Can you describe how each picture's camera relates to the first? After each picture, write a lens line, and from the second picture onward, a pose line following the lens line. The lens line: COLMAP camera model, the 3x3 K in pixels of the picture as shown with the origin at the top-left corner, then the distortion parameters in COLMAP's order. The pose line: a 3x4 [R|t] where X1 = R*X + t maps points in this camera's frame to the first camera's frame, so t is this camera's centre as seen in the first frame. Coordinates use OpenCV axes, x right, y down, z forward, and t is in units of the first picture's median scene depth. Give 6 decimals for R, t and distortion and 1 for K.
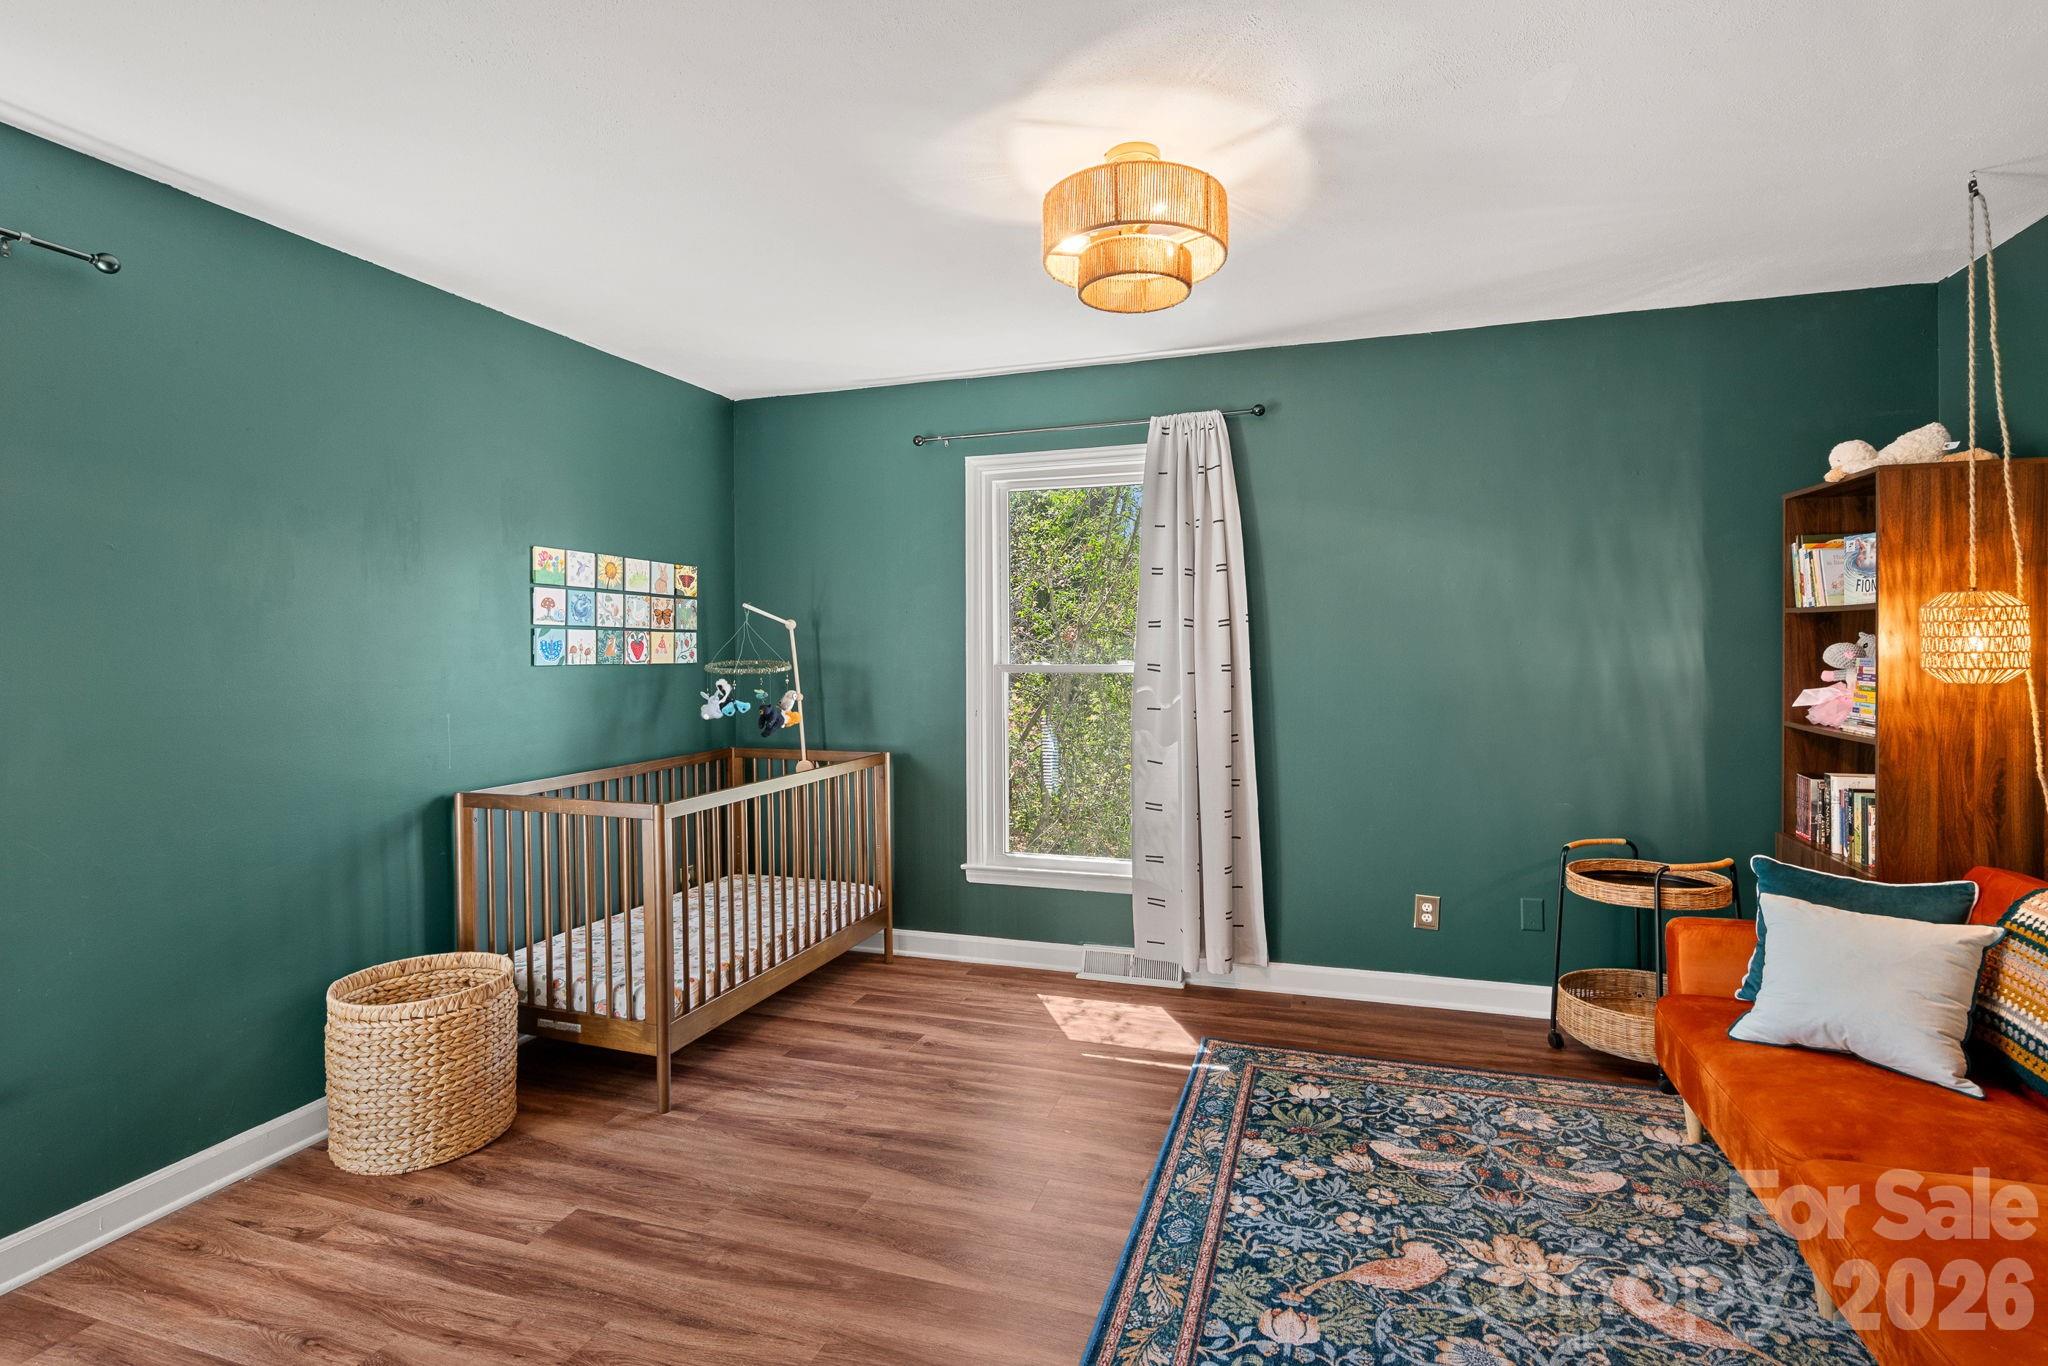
lens RADIAL K [[950.9, 0, 1031.3], [0, 950.9, 648.6], [0, 0, 1]] dist [-0.009166, 0.000363]
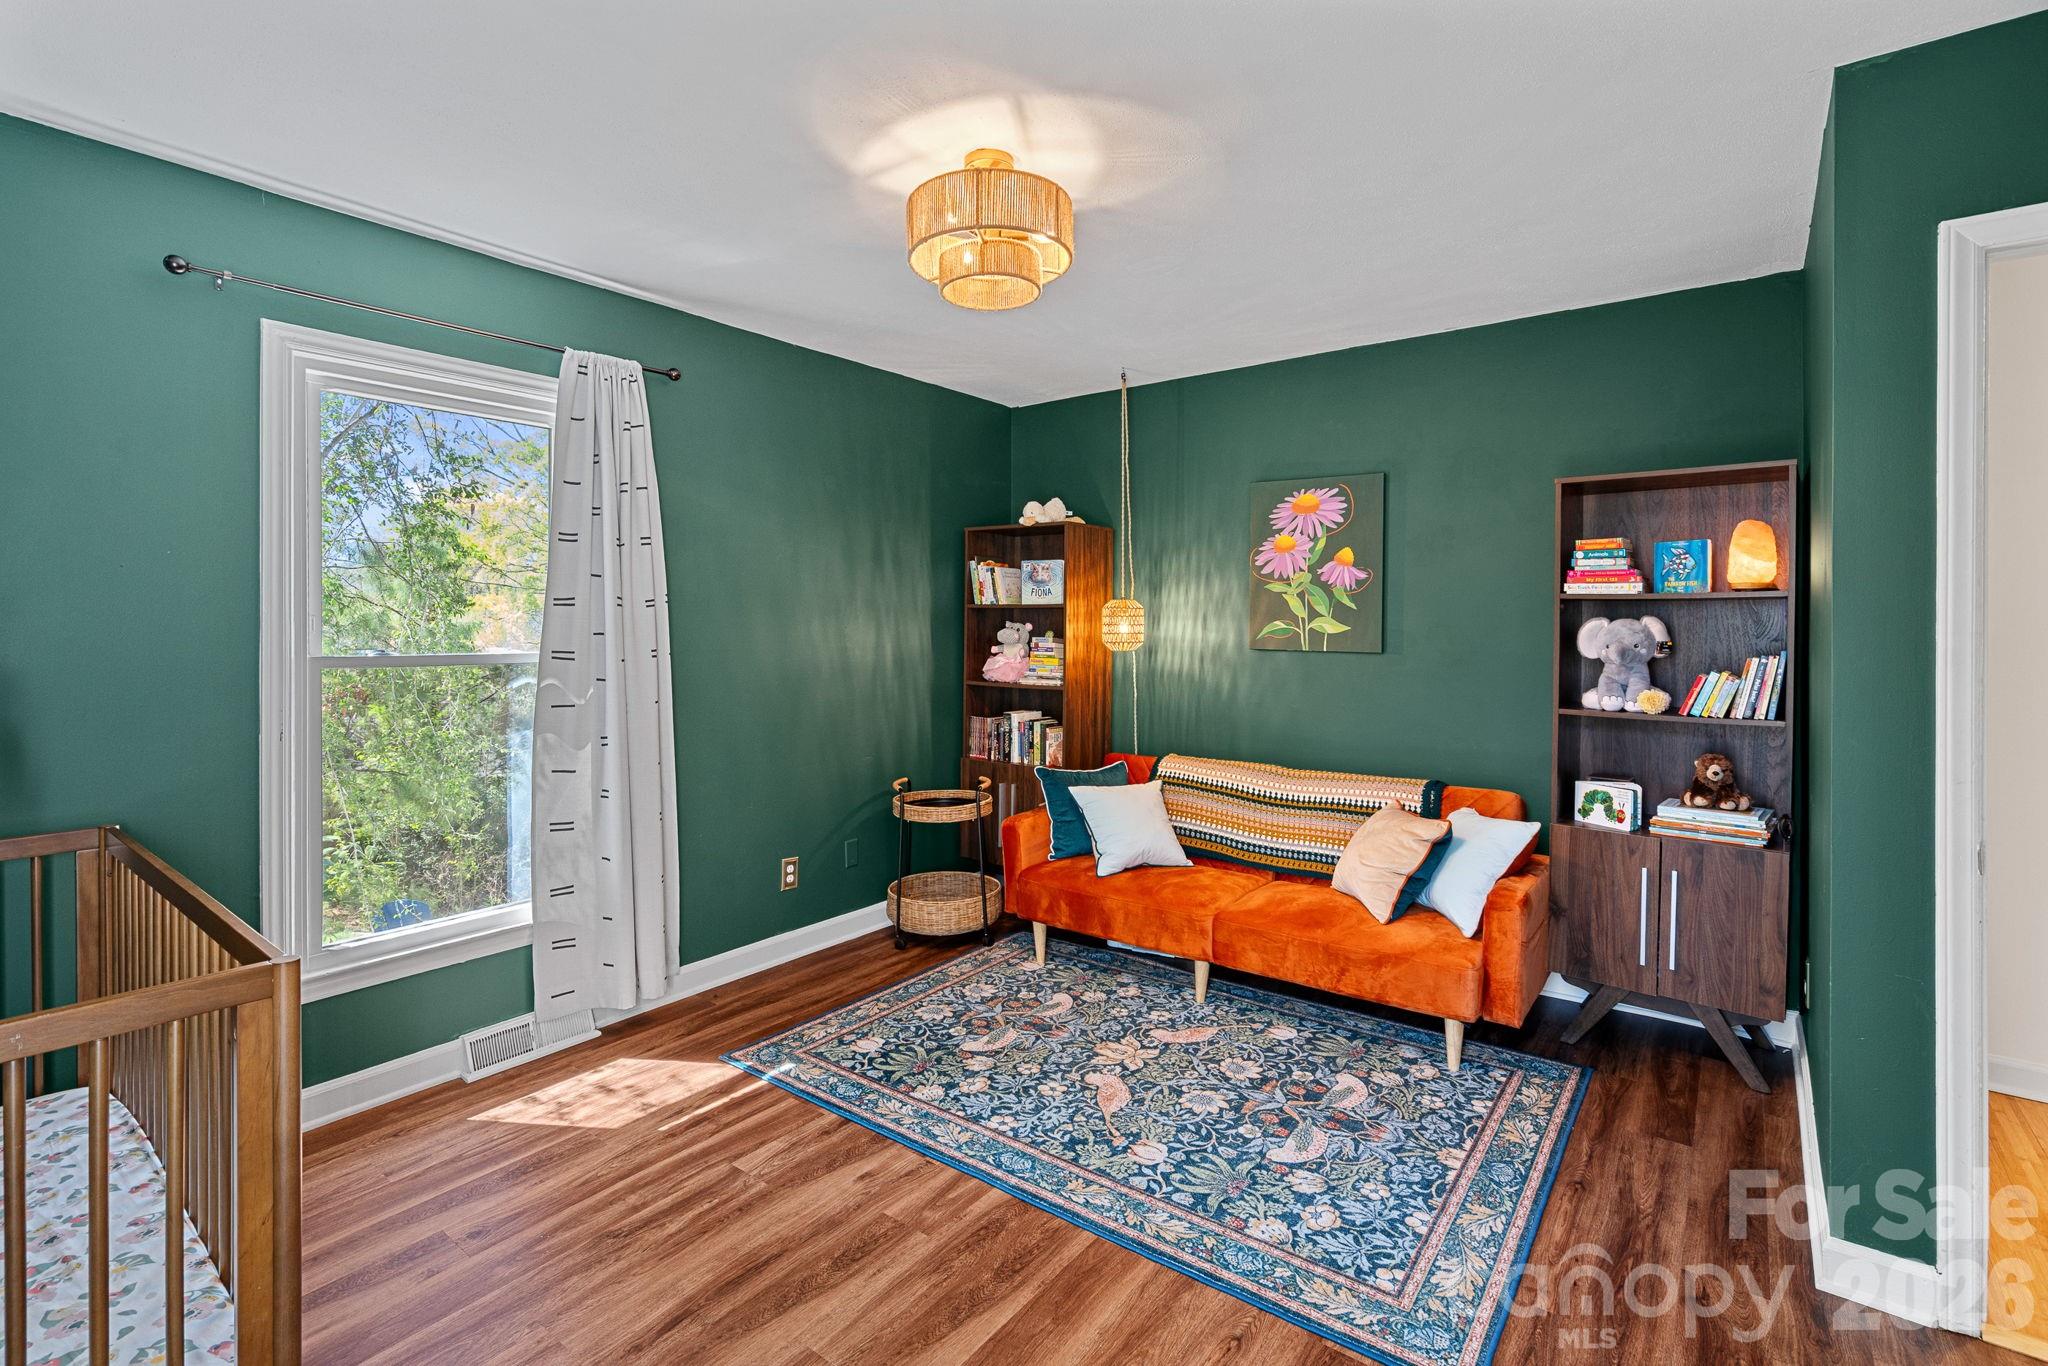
lens RADIAL K [[966.2, 0, 1024.7], [0, 966.2, 625.4], [0, 0, 1]] dist [-0.011532, 0.000150]
pose [[0.337508, 0.006226, 0.941302, -0.687125], [0.001801, 0.999972, -0.007260, 0.001529], [-0.941321, 0.004145, 0.337488, 0.471961]]
